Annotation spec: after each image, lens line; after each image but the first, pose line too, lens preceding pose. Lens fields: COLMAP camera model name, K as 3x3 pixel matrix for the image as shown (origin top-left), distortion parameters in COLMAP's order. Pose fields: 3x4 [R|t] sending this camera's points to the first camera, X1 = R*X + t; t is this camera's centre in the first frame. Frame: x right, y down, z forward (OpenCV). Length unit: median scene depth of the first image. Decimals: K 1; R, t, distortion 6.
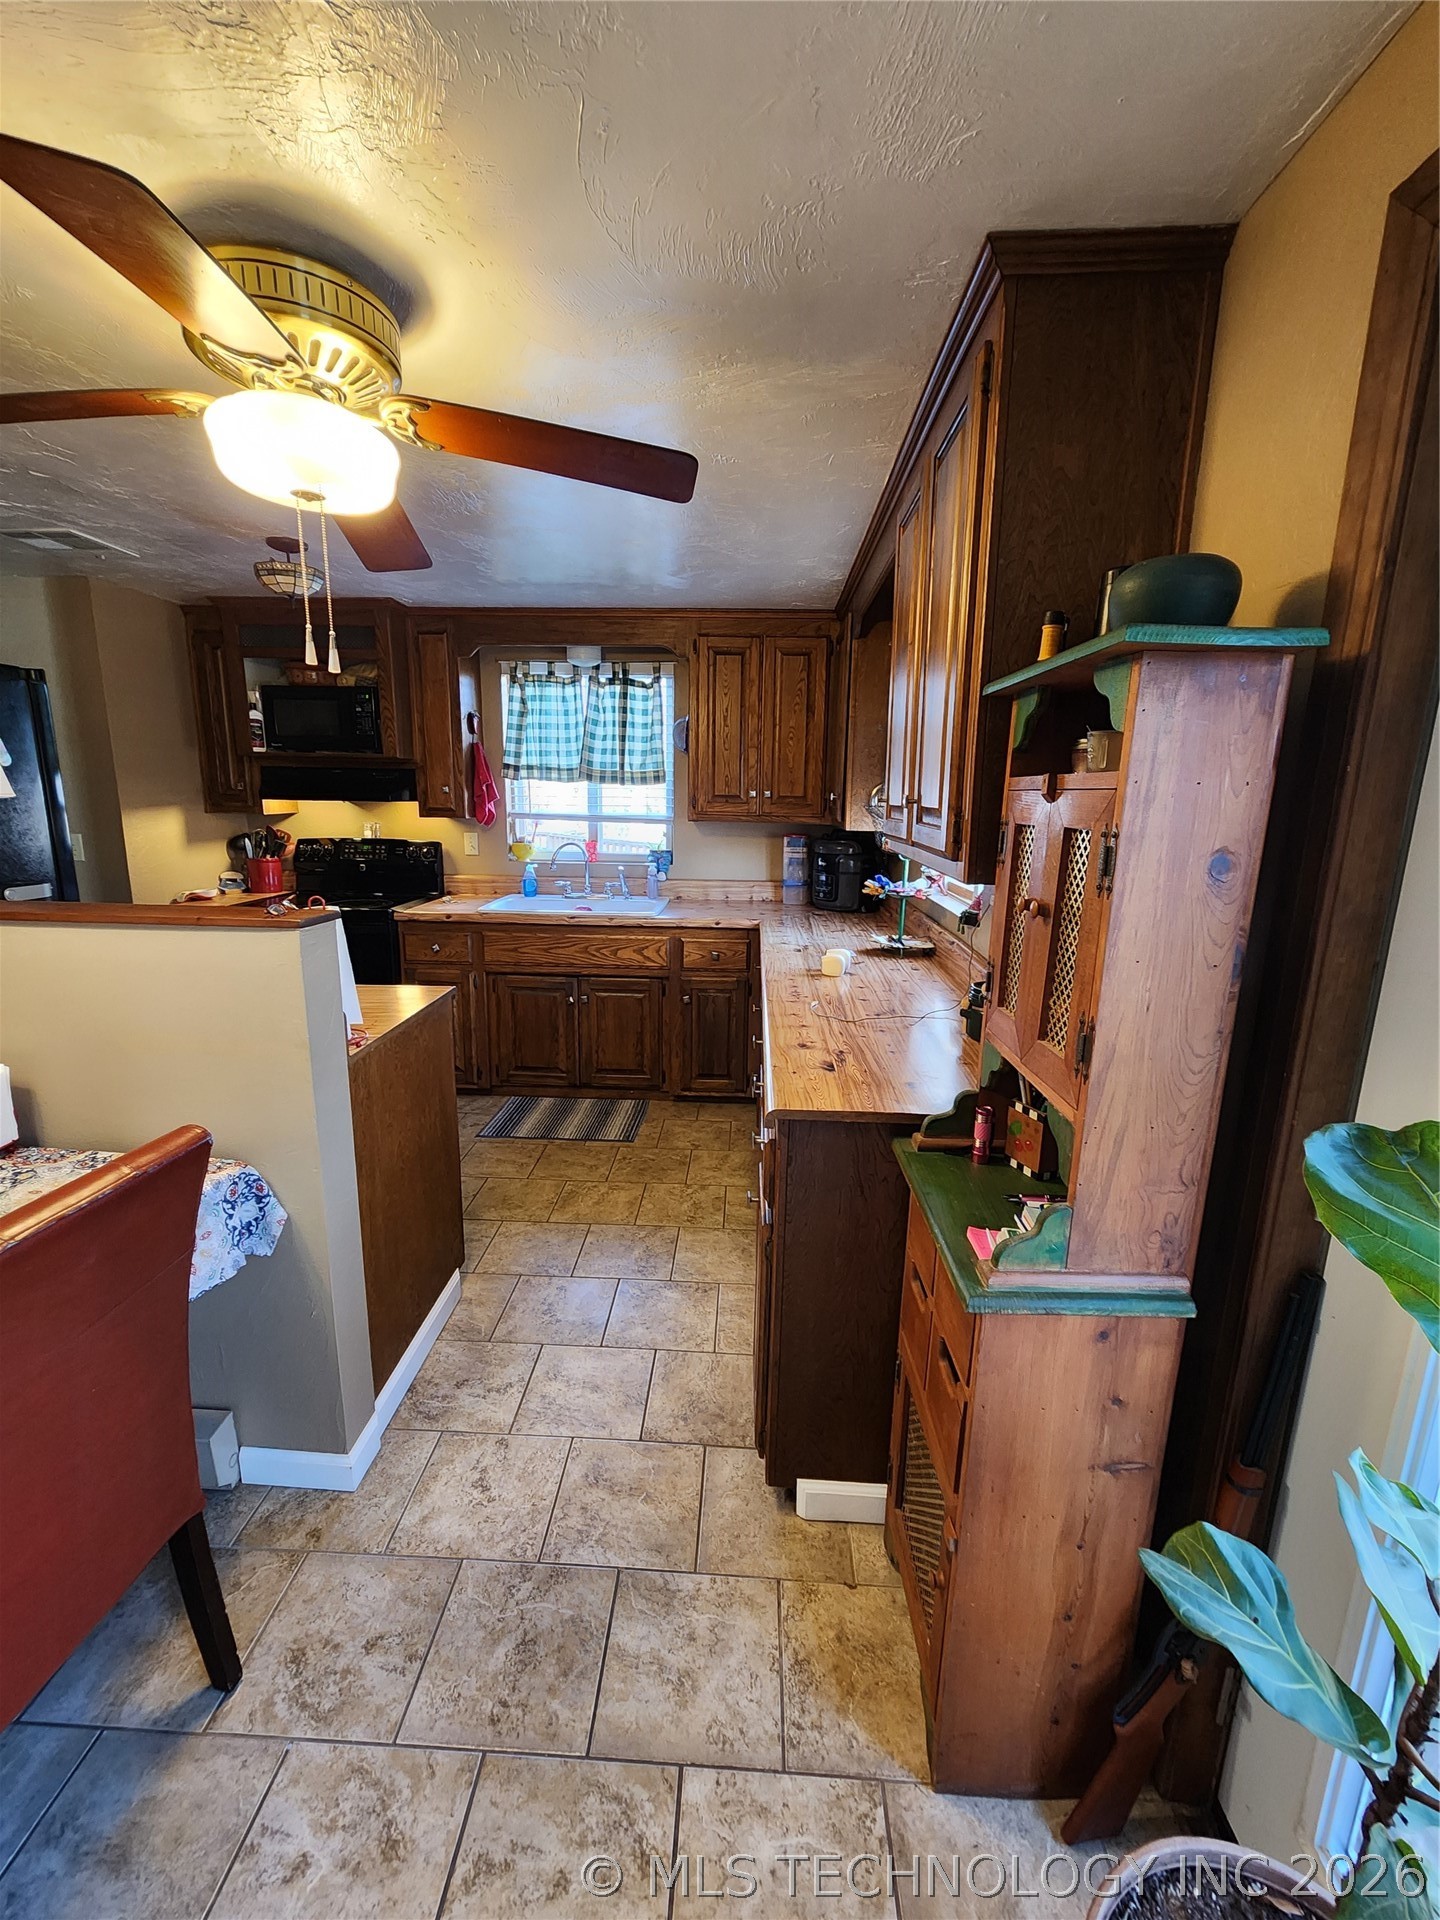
lens RADIAL K [[793.1, 0, 718.7], [0, 793.1, 962.1], [0, 0, 1]] dist [-0.003349, 0.002828]
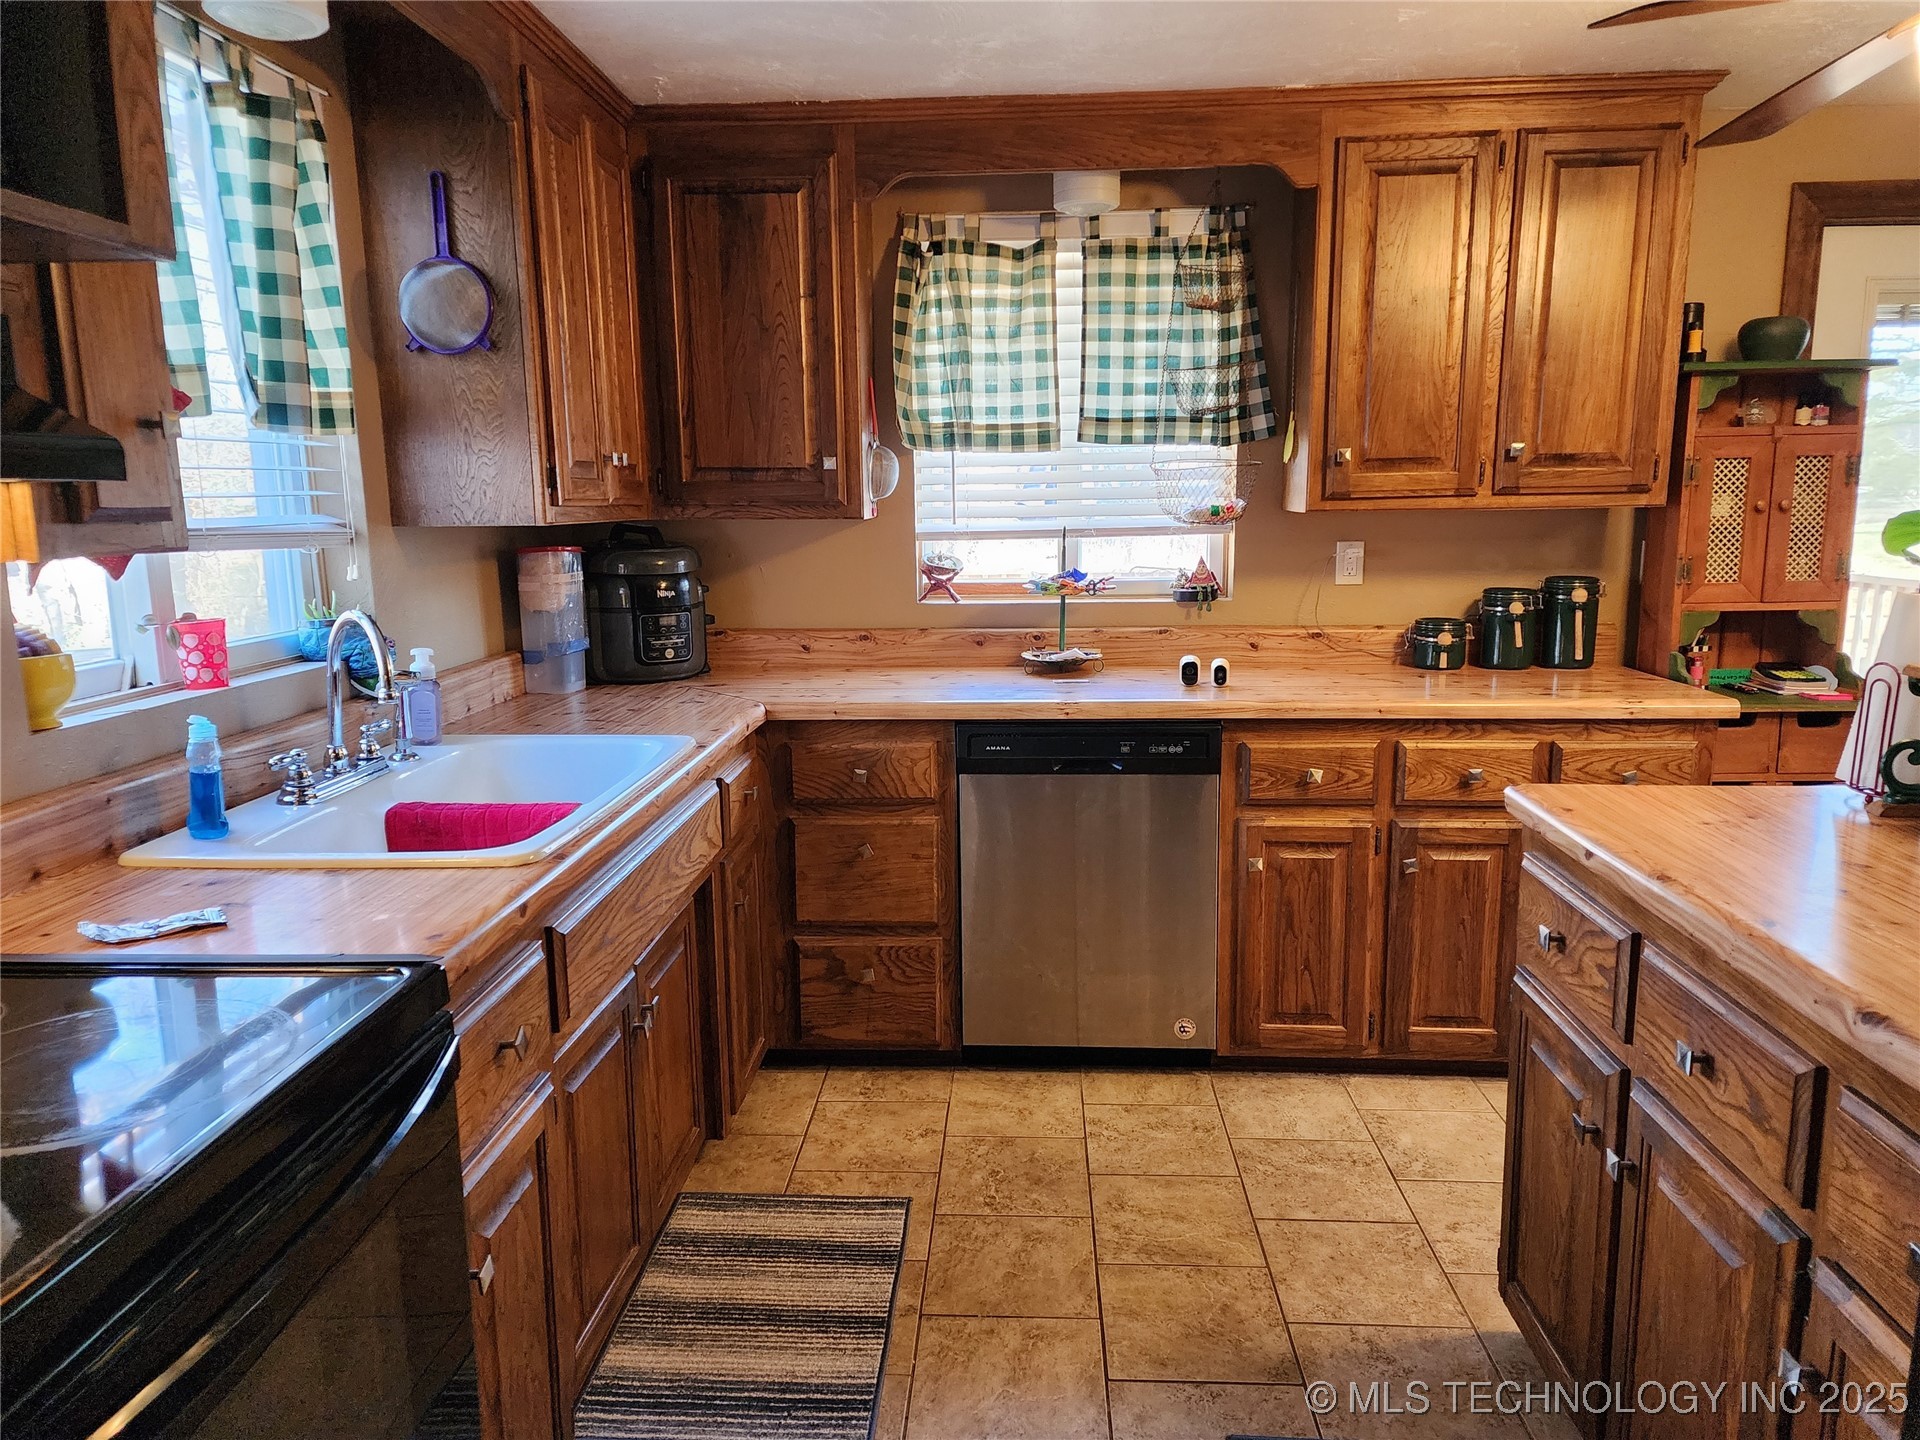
lens RADIAL K [[1288.5, 0, 956.8], [0, 1288.5, 717.4], [0, 0, 1]] dist [0.052590, 0.000784]
pose [[0.019037, -0.202736, 0.979048, -0.939959], [0.216993, 0.956723, 0.193894, -0.224761], [-0.975987, 0.208756, 0.062206, 1.004927]]
